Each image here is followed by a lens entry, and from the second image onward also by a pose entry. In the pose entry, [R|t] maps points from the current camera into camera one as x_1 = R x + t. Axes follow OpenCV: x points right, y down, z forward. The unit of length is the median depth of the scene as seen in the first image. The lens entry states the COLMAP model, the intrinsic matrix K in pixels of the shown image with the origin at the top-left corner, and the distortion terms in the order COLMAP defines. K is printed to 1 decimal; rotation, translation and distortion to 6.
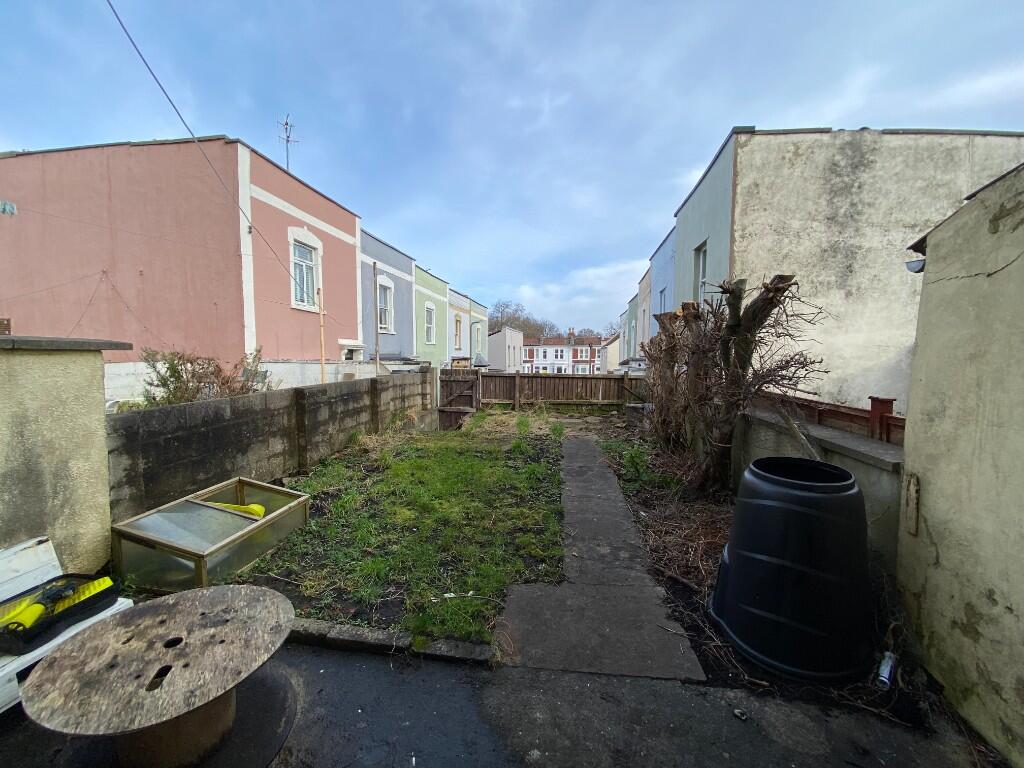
lens RADIAL K [[415.8, 0, 512.1], [0, 415.8, 382.7], [0, 0, 1]] dist [-0.022782, -0.003685]
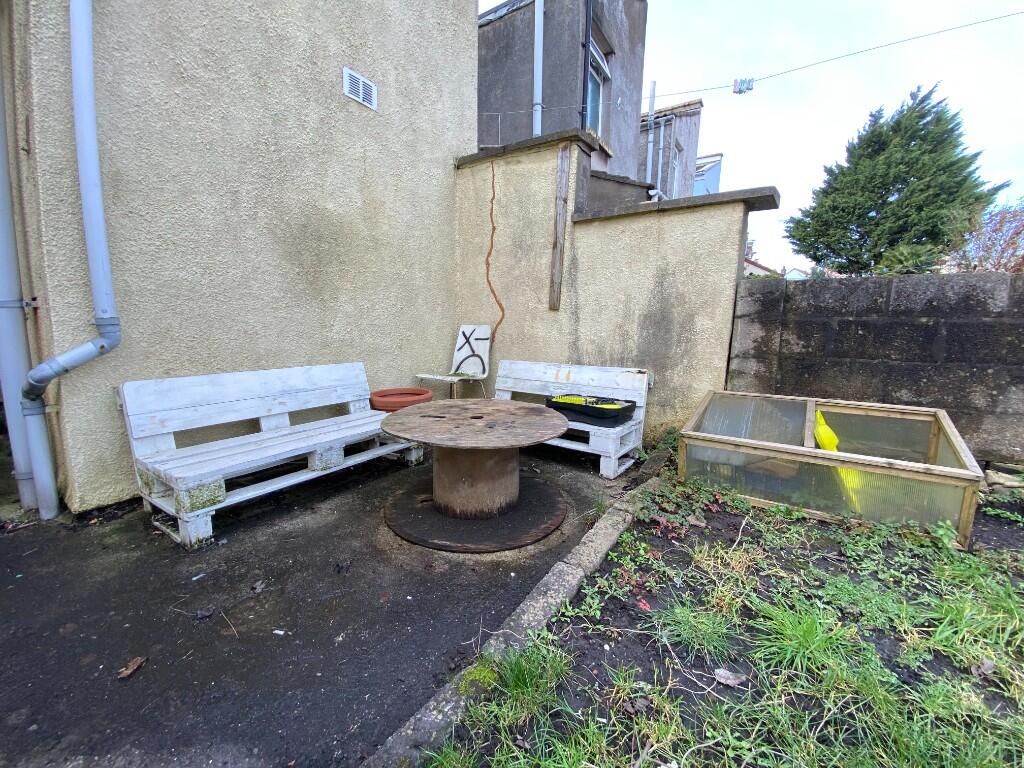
lens RADIAL K [[415.8, 0, 509.7], [0, 415.8, 382.5], [0, 0, 1]] dist [-0.022782, -0.003685]
pose [[-0.457321, 0.103779, -0.883226, 0.097187], [-0.083275, 0.983806, 0.158715, 0.229062], [0.885394, 0.146134, -0.441273, 1.042997]]
